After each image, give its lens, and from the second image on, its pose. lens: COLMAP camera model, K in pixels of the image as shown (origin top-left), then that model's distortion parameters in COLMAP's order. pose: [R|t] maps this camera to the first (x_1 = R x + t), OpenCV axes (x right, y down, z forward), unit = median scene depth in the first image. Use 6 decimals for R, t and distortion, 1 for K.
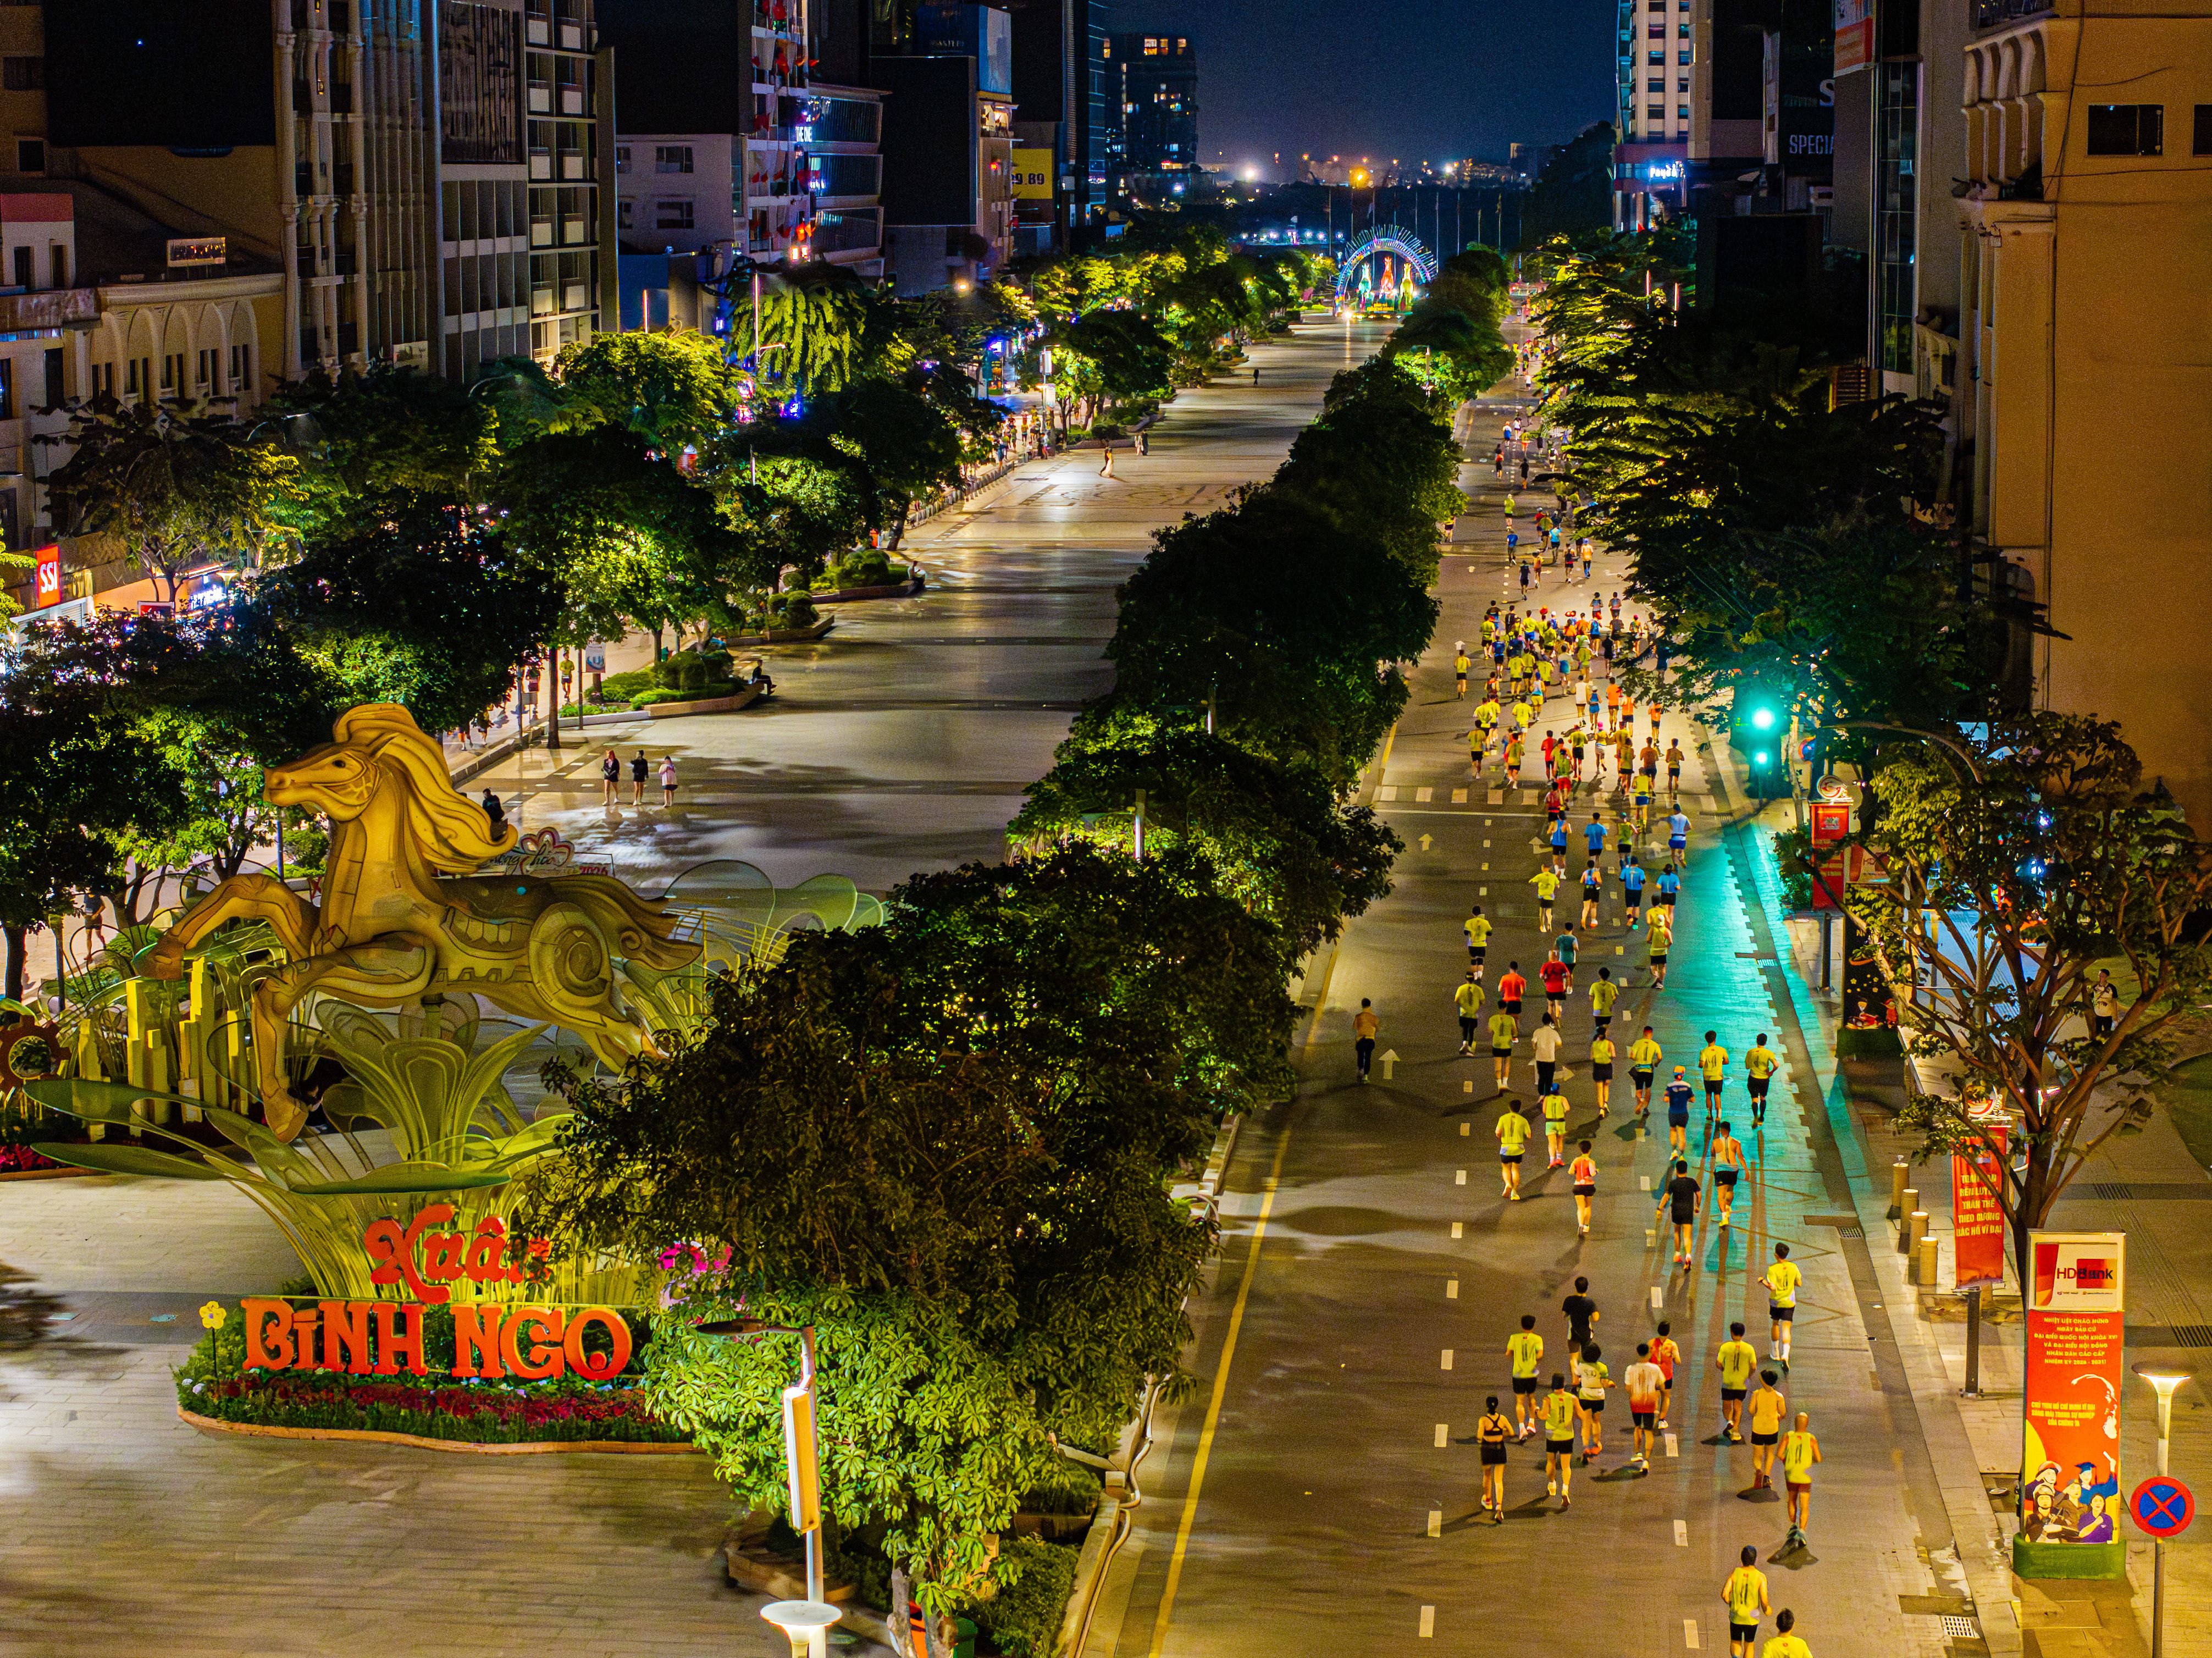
lens RADIAL K [[4345.3, 0, 1106.0], [0, 4345.3, 829.0], [0, 0, 1]] dist [-0.215074, 1.464606]
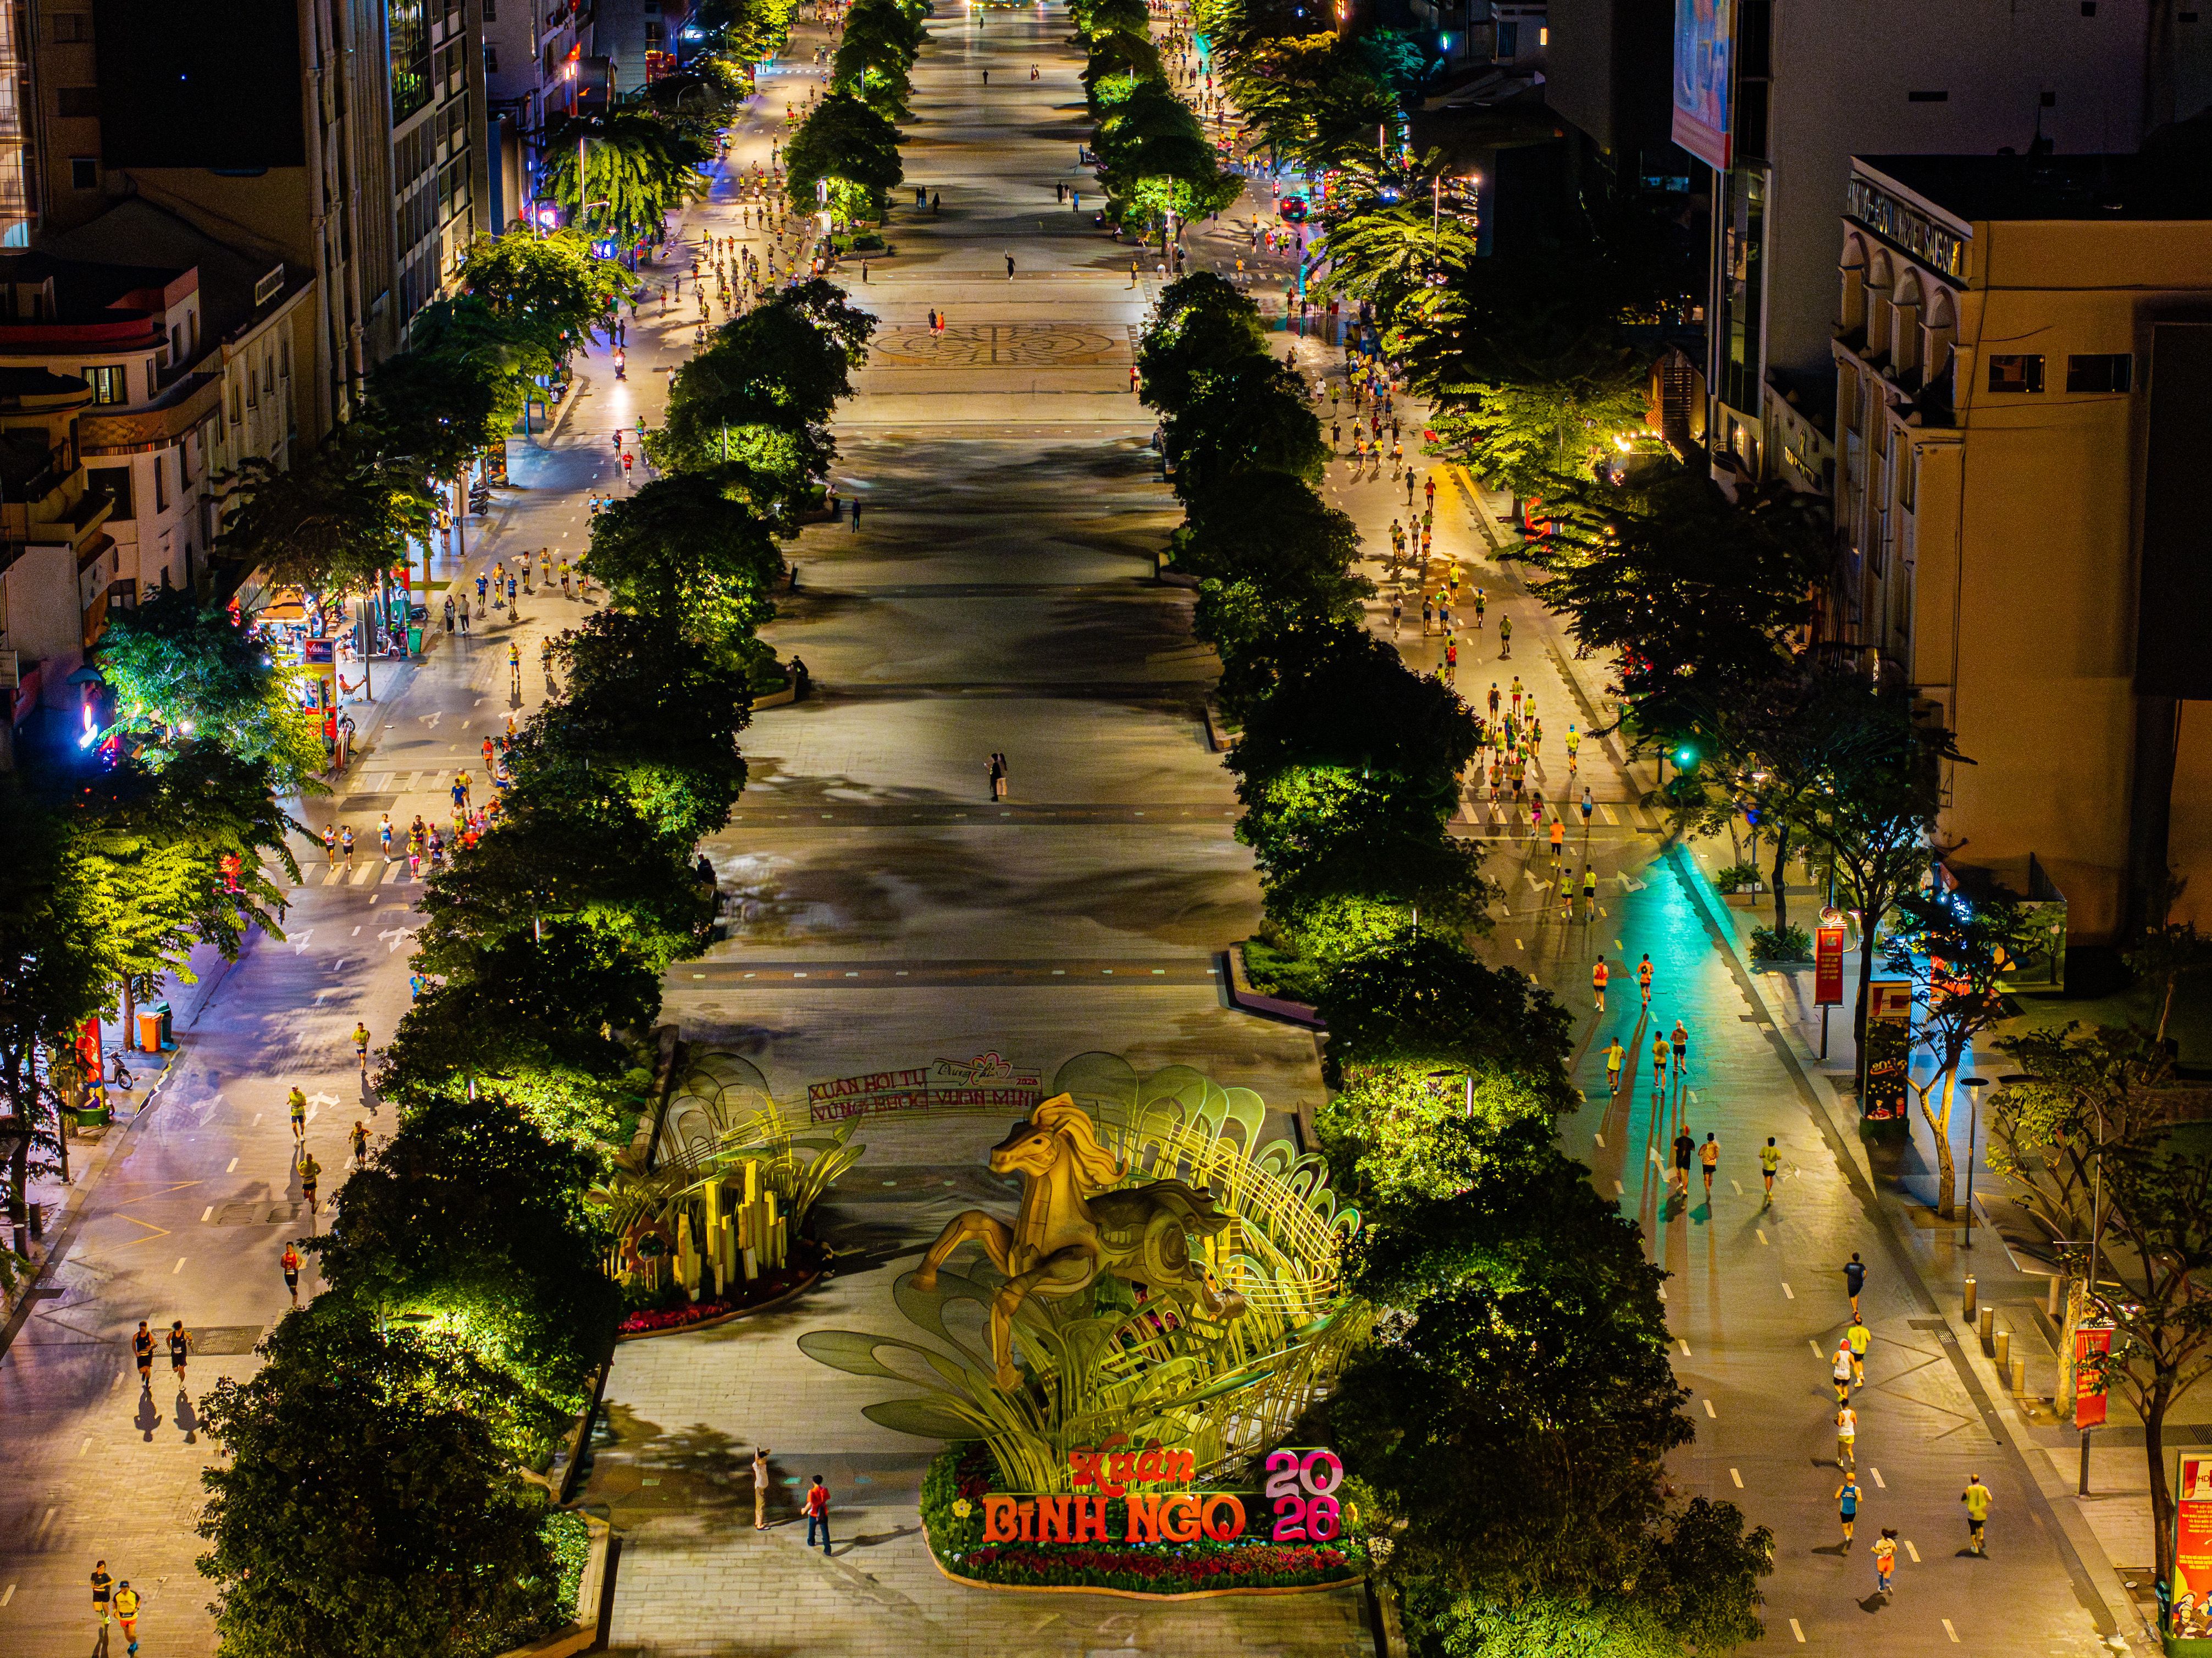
lens RADIAL K [[4345.3, 0, 1106.0], [0, 4345.3, 829.0], [0, 0, 1]] dist [-0.215074, 1.464606]
pose [[0.992889, -0.027795, 0.115755, -0.254564], [0.015248, 0.994045, 0.107899, -0.222122], [-0.118064, -0.105367, 0.987400, -0.364971]]
